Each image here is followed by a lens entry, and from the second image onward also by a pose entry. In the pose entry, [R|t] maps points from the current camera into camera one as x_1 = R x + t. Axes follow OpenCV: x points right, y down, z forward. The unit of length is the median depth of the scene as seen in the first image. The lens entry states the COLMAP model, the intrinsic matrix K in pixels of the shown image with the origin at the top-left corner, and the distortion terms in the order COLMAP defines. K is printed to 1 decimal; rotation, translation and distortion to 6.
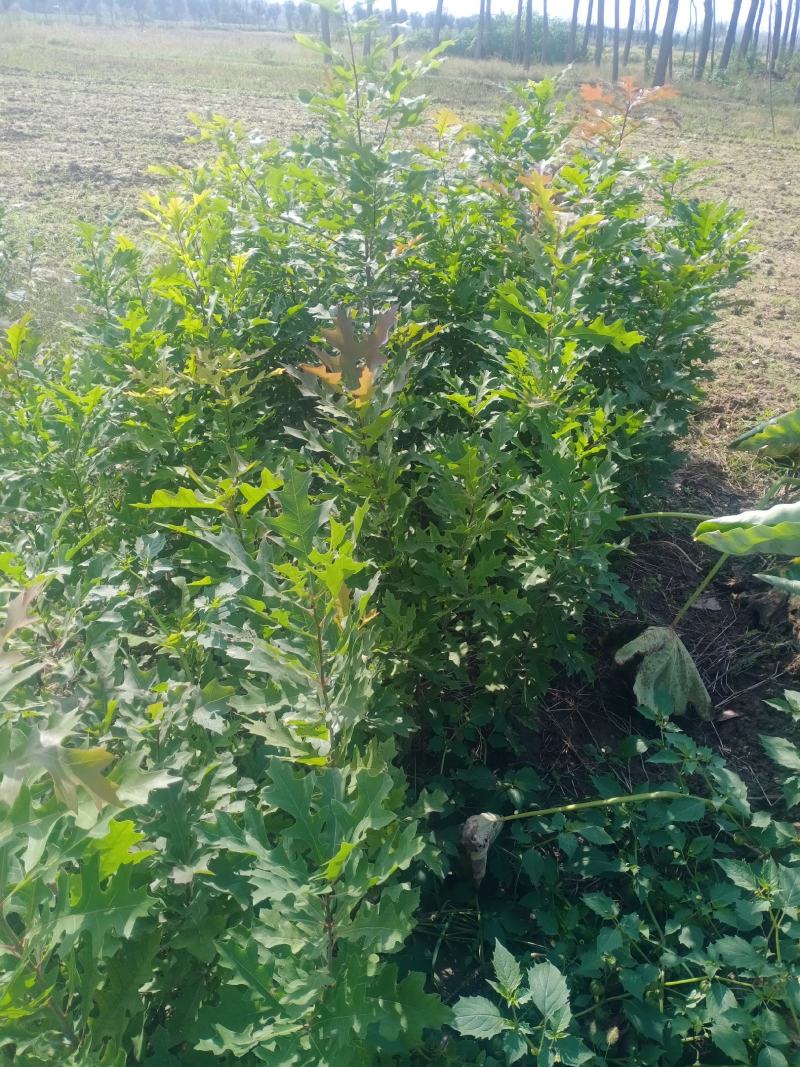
lens RADIAL K [[826.4, 0, 402.1], [0, 826.4, 534.8], [0, 0, 1]] dist [0.016782, -0.033343]
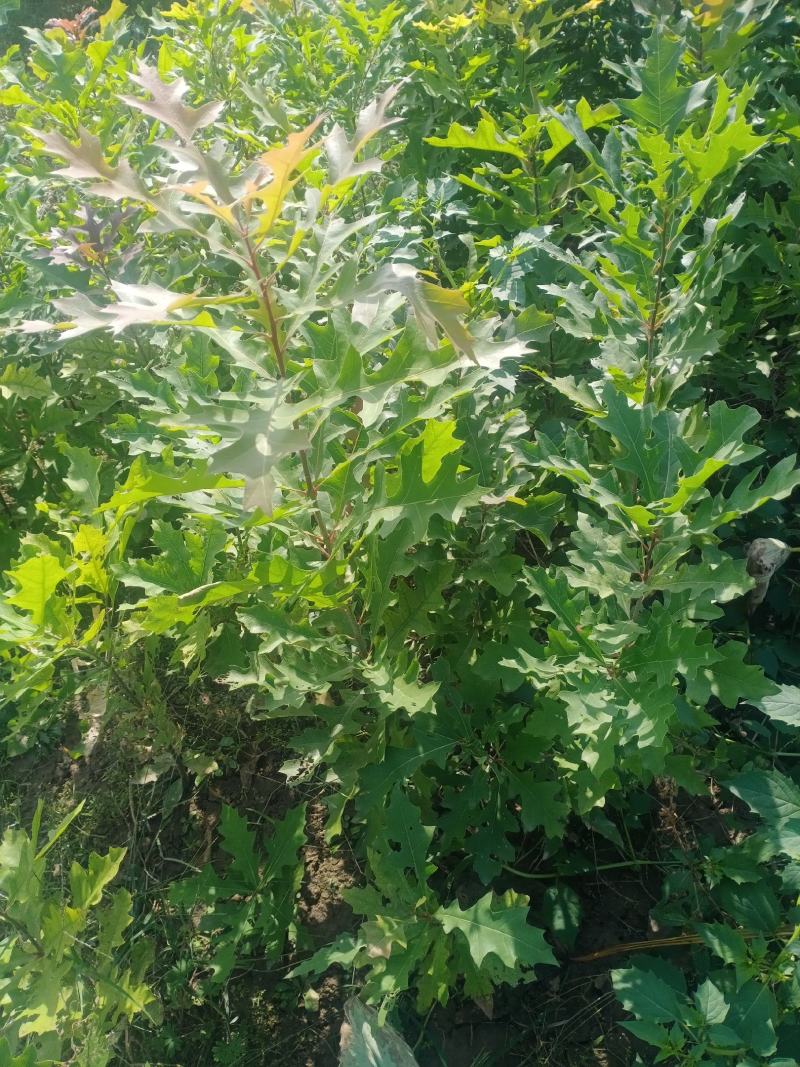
lens RADIAL K [[826.4, 0, 398.8], [0, 826.4, 532.8], [0, 0, 1]] dist [0.016782, -0.033343]
pose [[0.963408, 0.137063, -0.230344, -0.097344], [-0.072542, 0.960628, 0.268202, 0.137018], [0.258035, -0.241678, 0.935419, 0.068026]]
